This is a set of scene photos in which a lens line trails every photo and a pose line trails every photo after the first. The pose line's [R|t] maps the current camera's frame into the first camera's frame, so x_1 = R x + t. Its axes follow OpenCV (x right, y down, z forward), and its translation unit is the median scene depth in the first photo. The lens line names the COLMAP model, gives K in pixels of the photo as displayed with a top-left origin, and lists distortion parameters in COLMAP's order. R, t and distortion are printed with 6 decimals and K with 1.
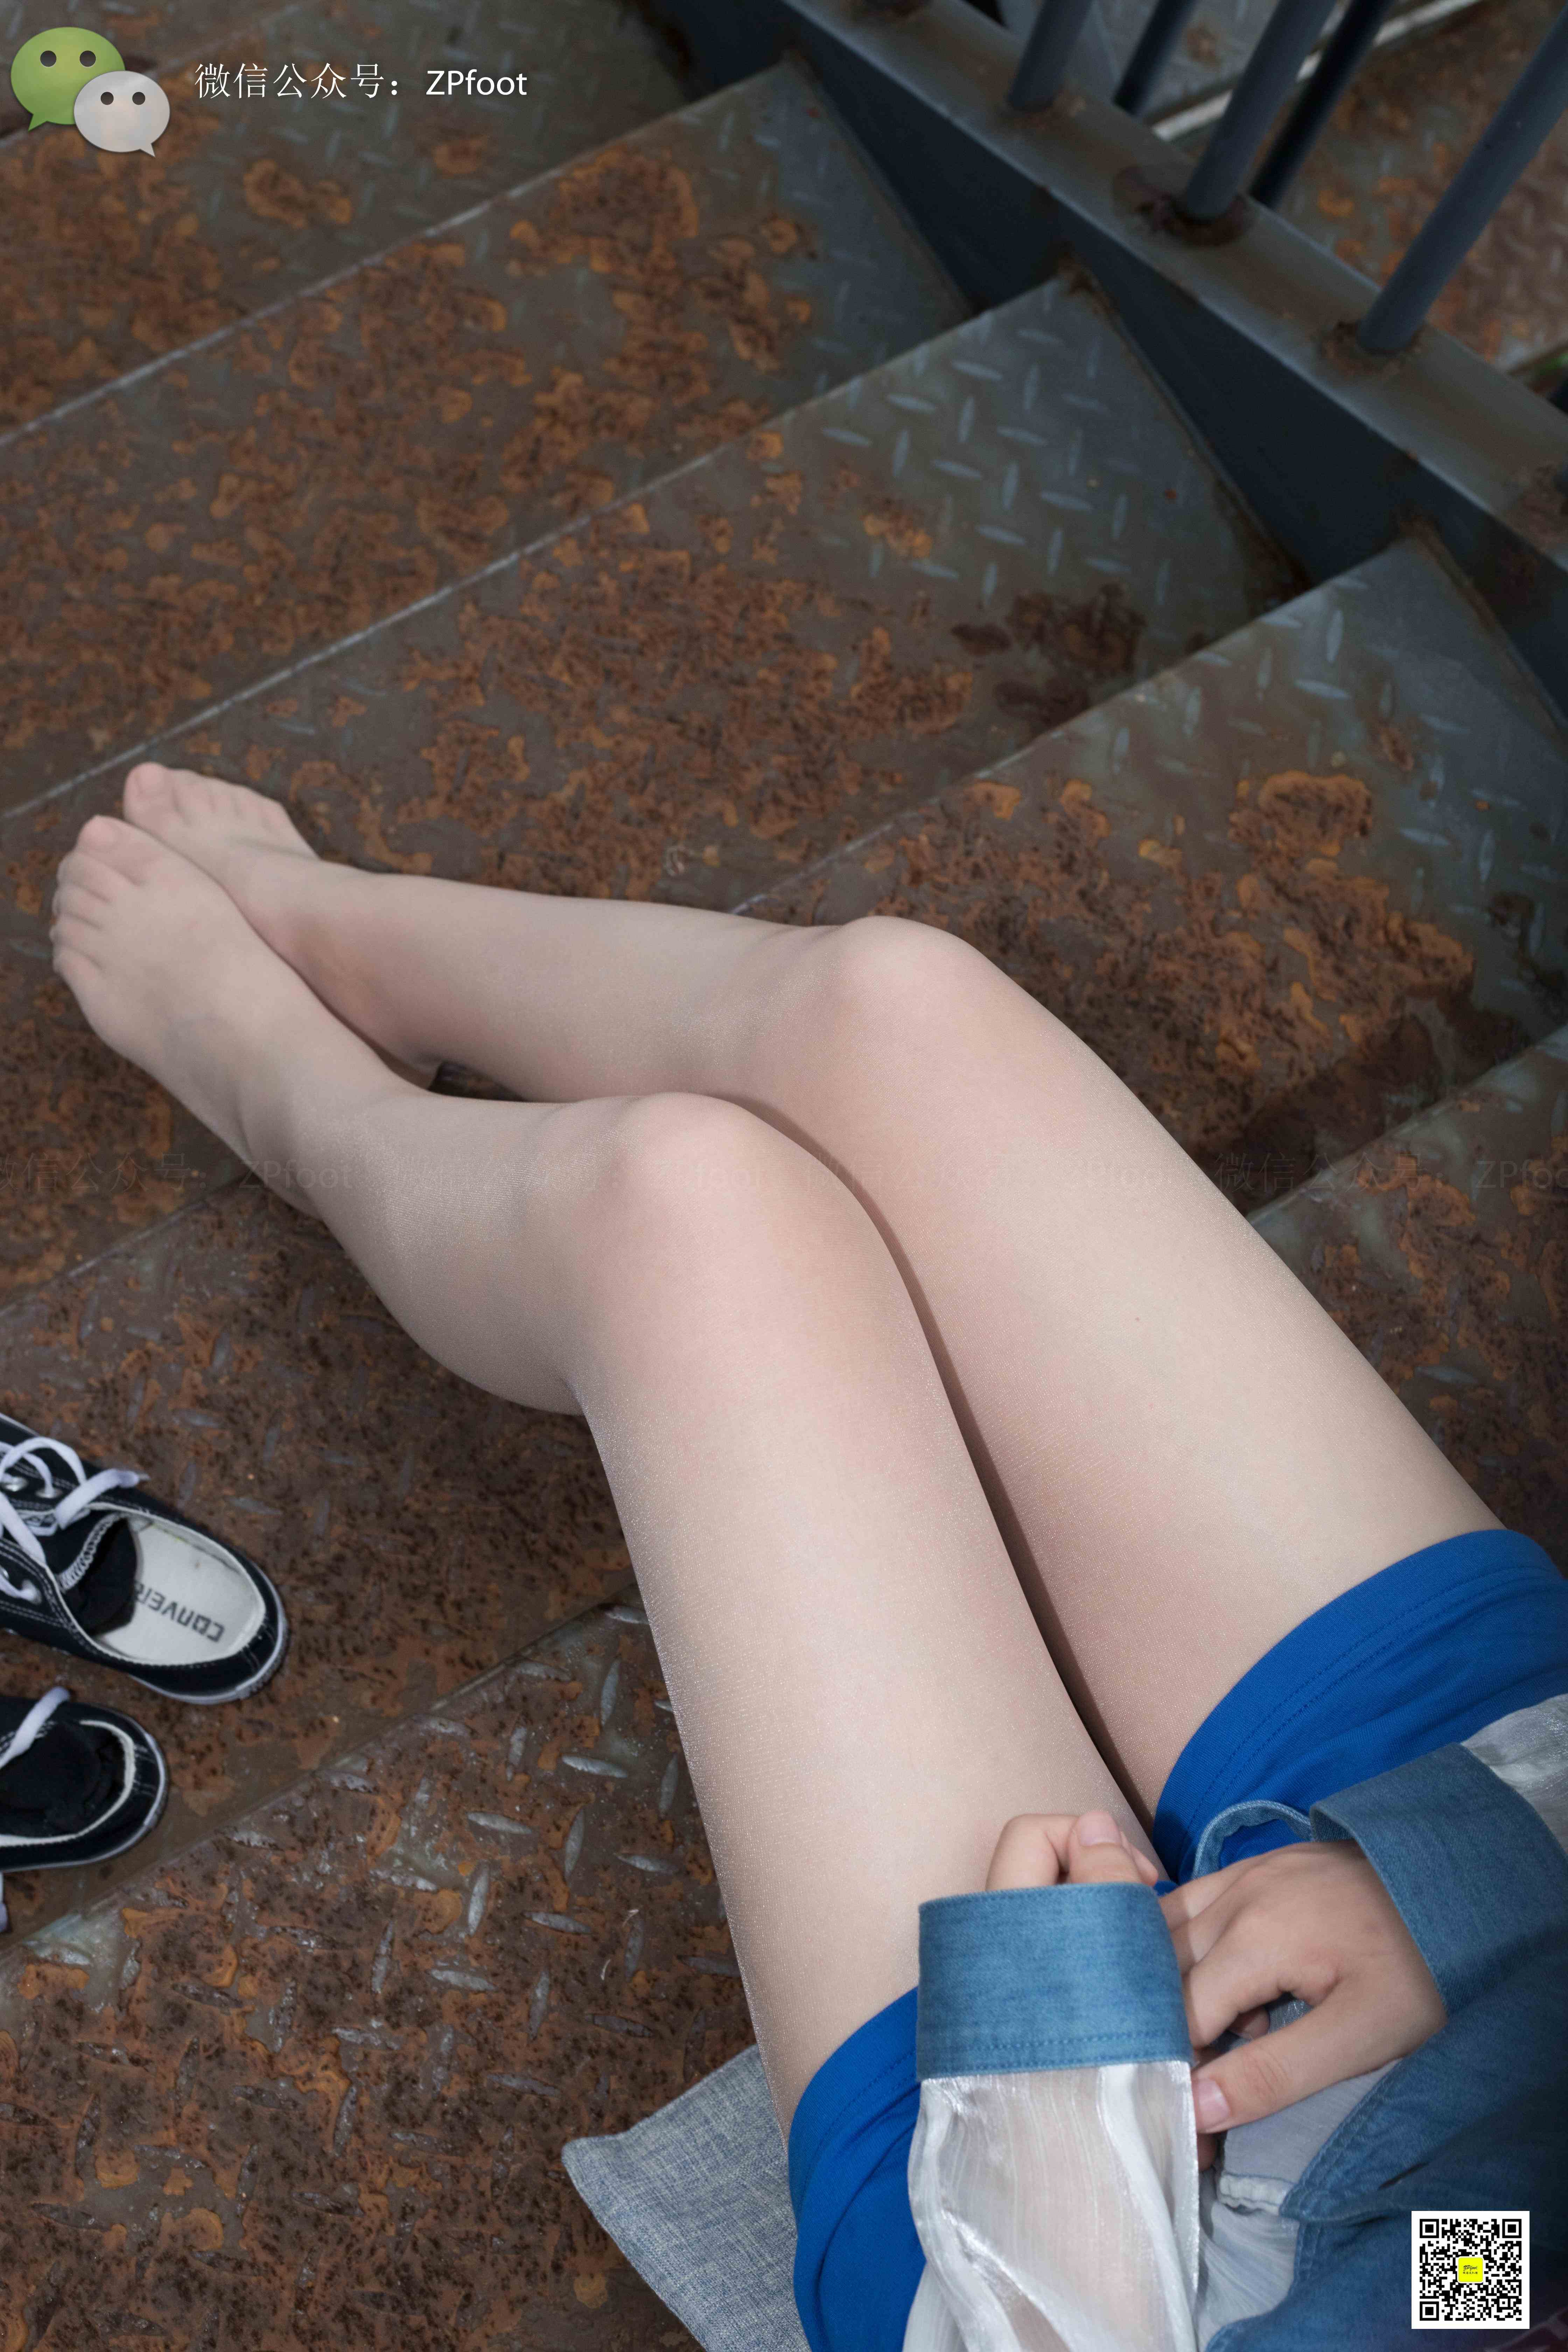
lens RADIAL K [[3493.7, 0, 784.0], [0, 3493.7, 1176.0], [0, 0, 1]] dist [-0.099039, -0.115067]
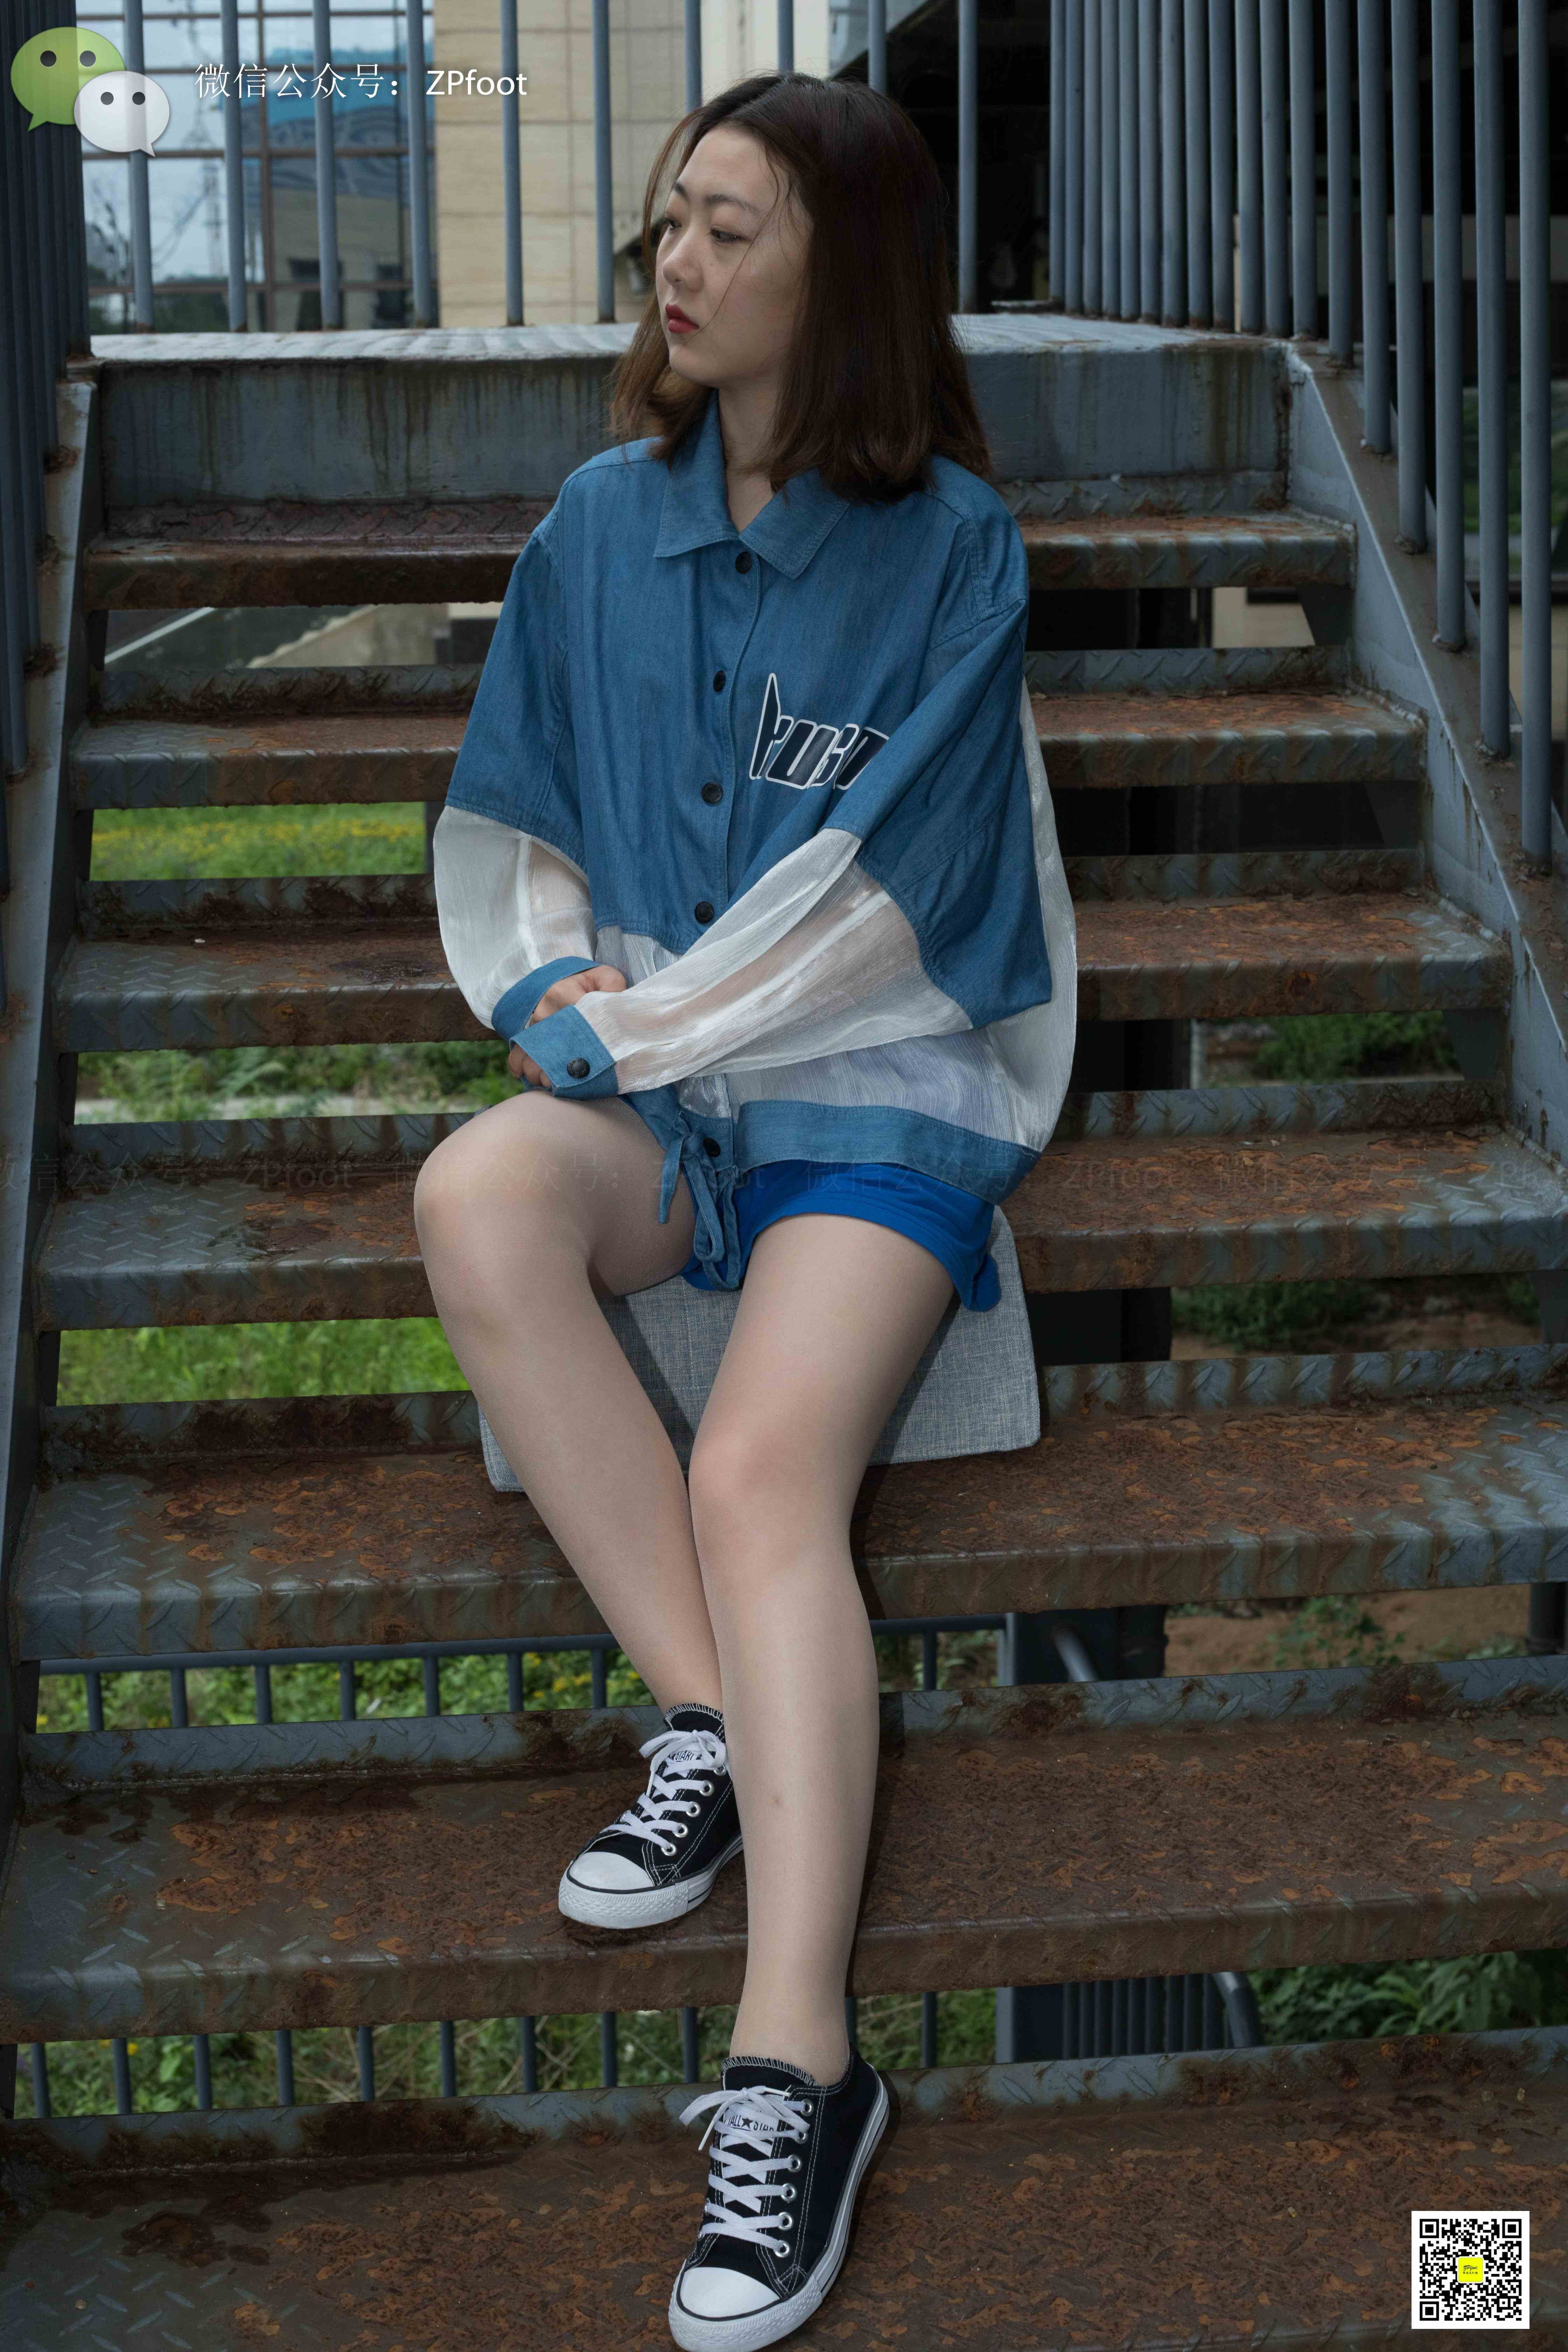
lens RADIAL K [[3465.7, 0, 784.0], [0, 3465.7, 1176.0], [0, 0, 1]] dist [-0.086400, -0.136693]
pose [[-0.897194, -0.222443, 0.381525, -0.493851], [0.387783, 0.016618, 0.921601, -1.220707], [-0.211344, 0.974804, 0.071350, 0.532023]]
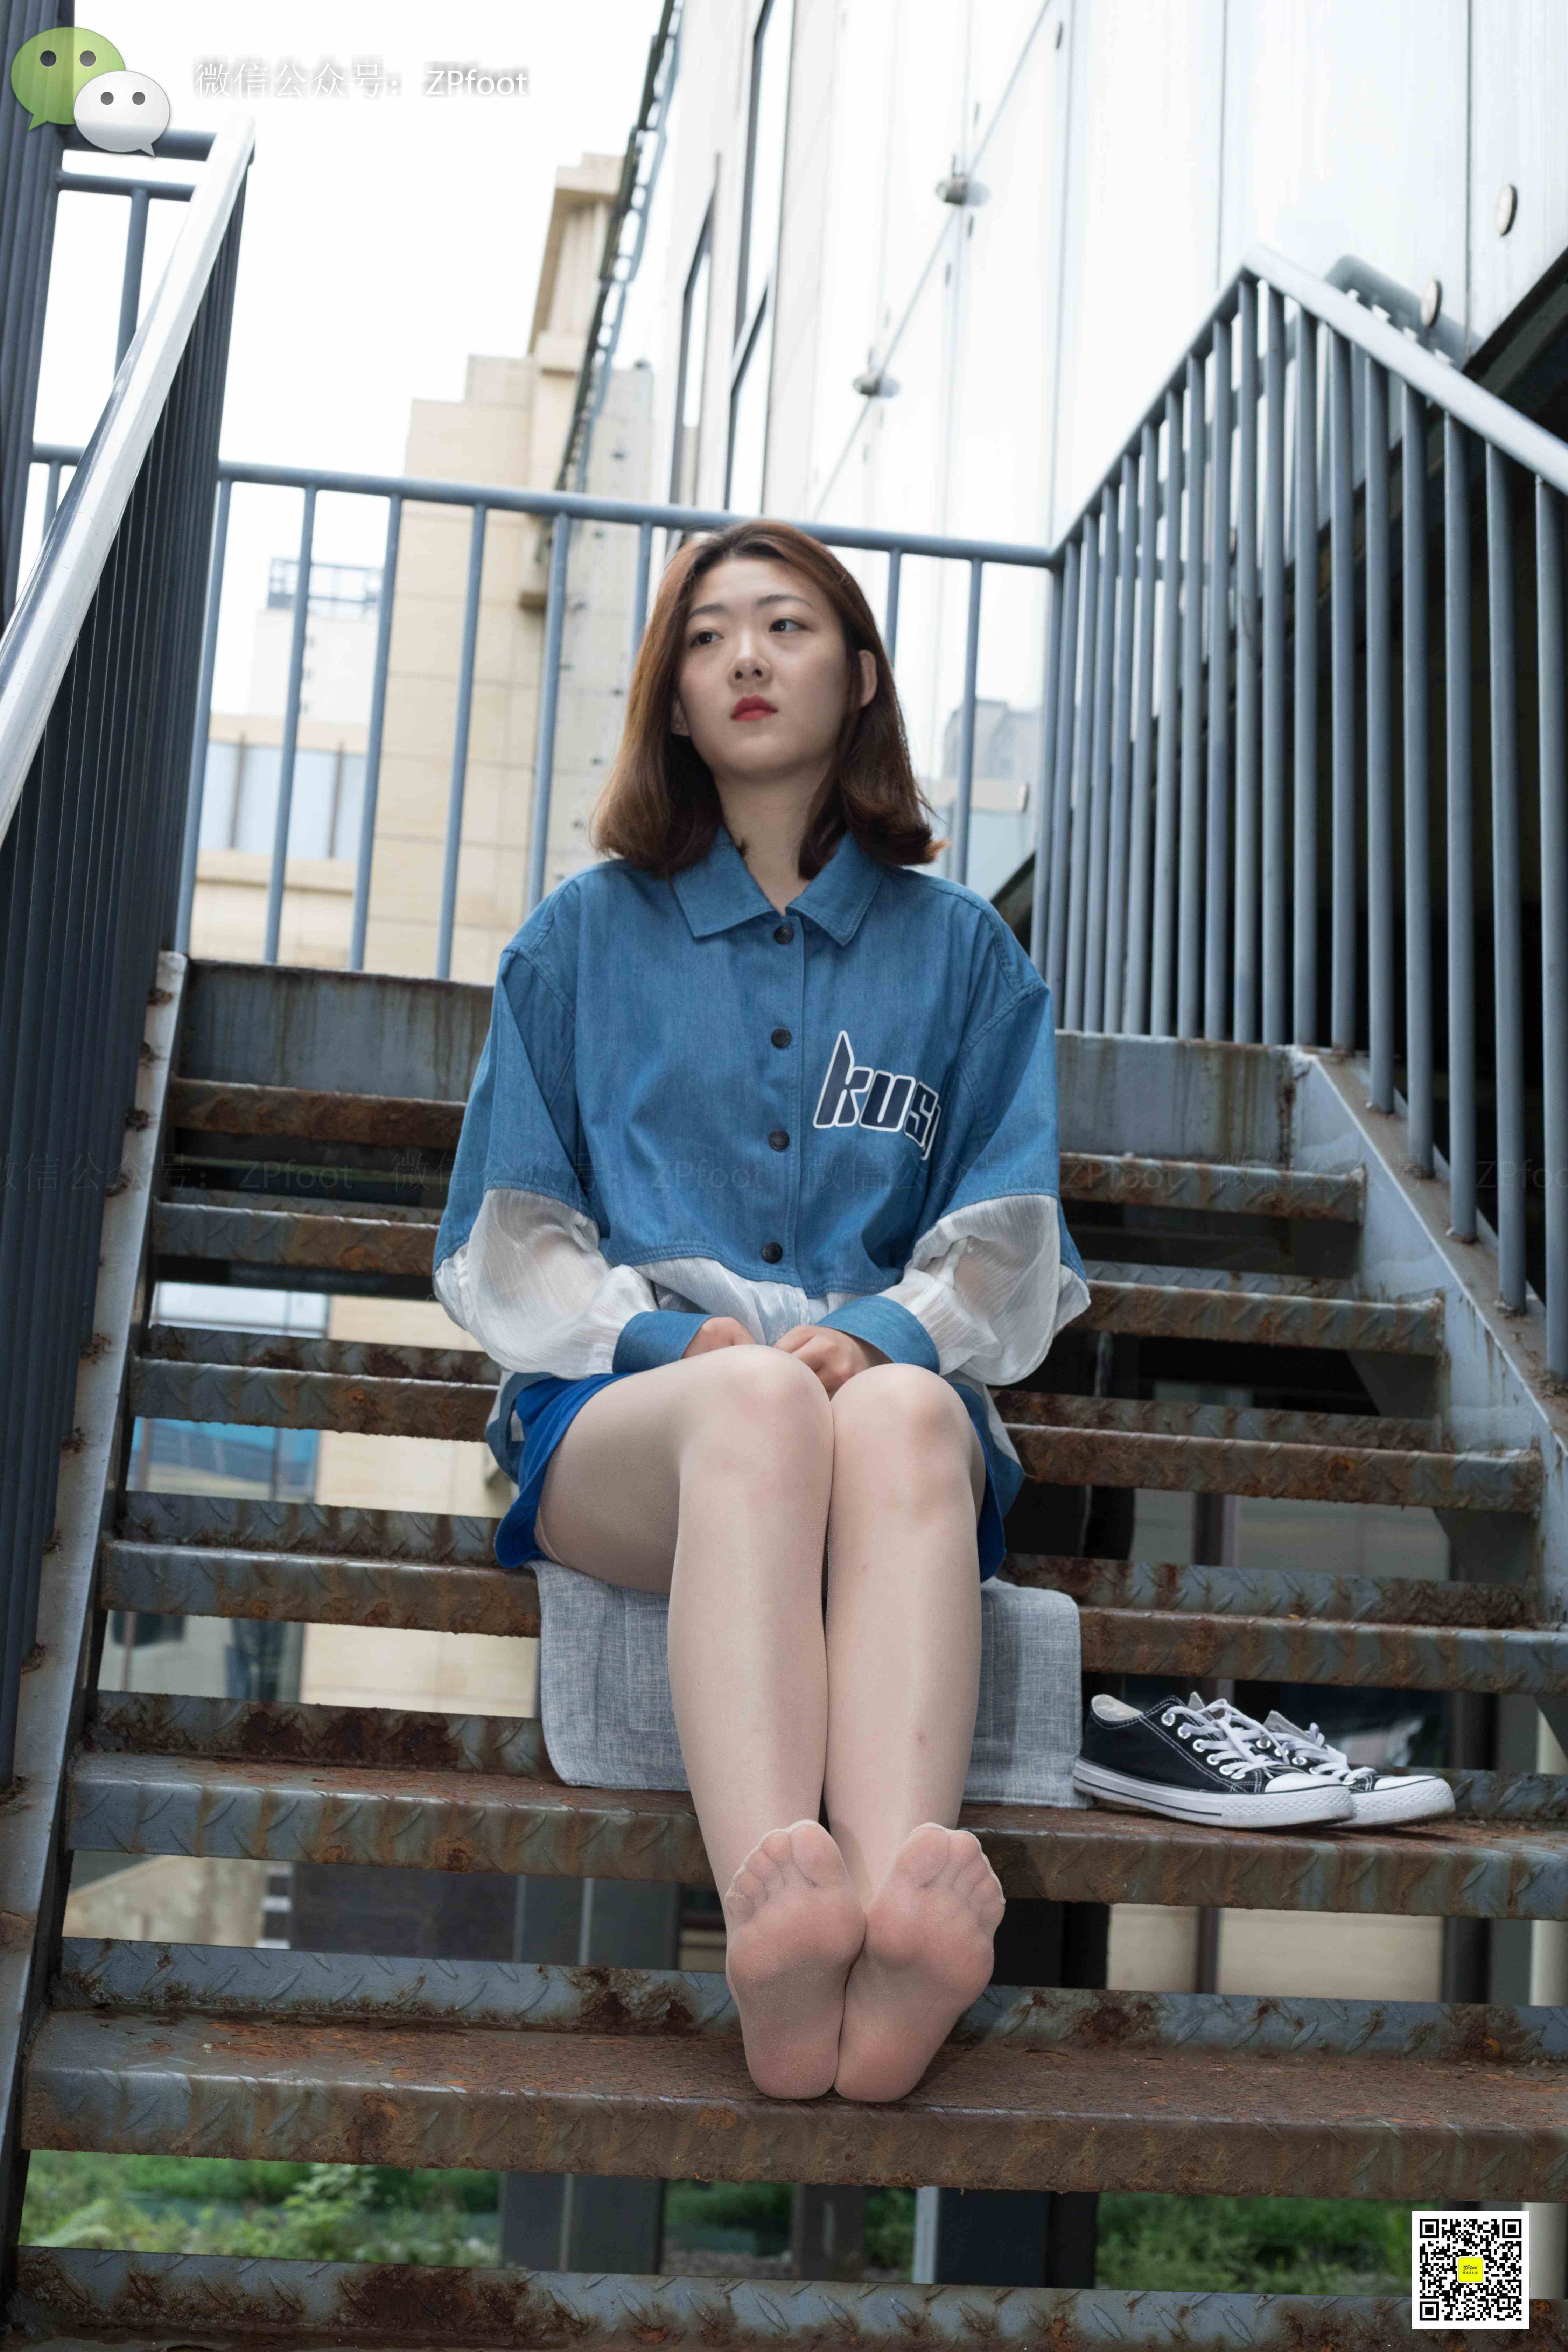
lens RADIAL K [[3471.2, 0, 781.6], [0, 3471.2, 1179.3], [0, 0, 1]] dist [-0.091953, -0.114420]
pose [[-0.905703, -0.128388, 0.404004, -0.484285], [0.327730, 0.392423, 0.859417, -1.209489], [-0.268879, 0.910780, -0.313342, 0.988088]]
